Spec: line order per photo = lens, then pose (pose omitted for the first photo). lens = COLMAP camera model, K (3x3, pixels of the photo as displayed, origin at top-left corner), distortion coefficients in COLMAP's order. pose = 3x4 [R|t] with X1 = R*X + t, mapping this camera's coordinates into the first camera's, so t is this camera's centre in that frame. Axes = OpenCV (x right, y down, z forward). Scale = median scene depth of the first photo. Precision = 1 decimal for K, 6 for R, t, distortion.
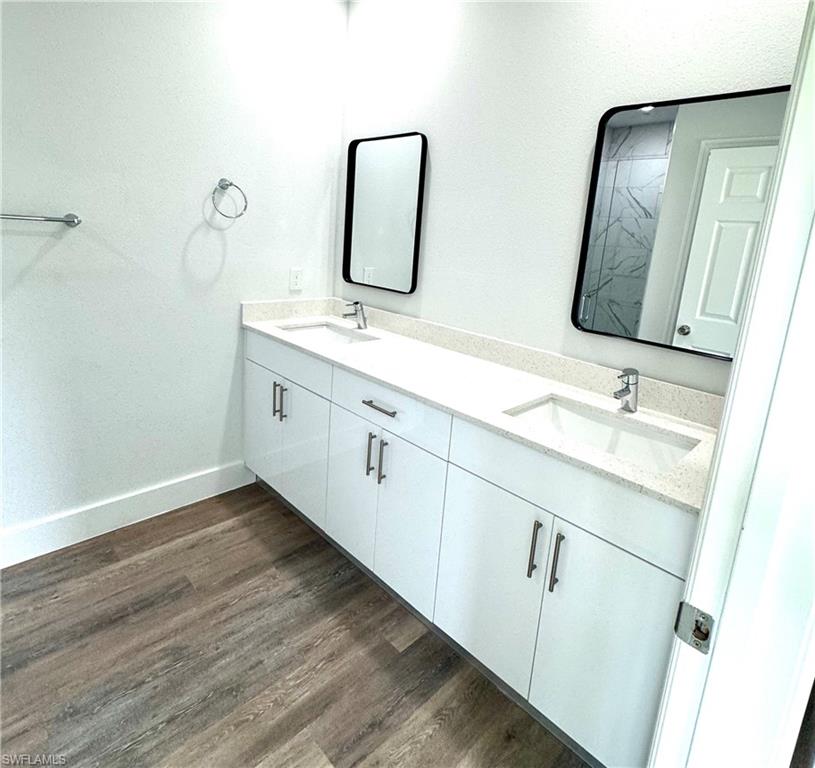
lens RADIAL K [[482.2, 0, 406.1], [0, 482.2, 339.0], [0, 0, 1]] dist [-0.002636, -0.001032]
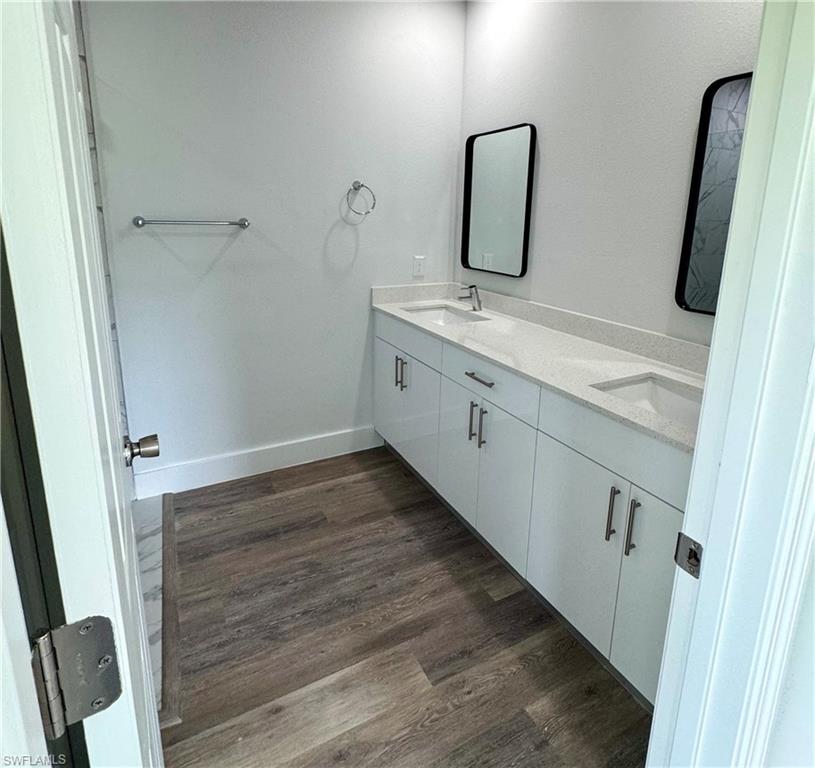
lens RADIAL K [[482.2, 0, 406.1], [0, 482.2, 339.0], [0, 0, 1]] dist [-0.002636, -0.001032]
pose [[0.954626, 0.021499, -0.297031, 0.105592], [-0.015503, 0.999626, 0.022526, 0.026456], [0.297405, -0.016899, 0.954602, -0.103594]]
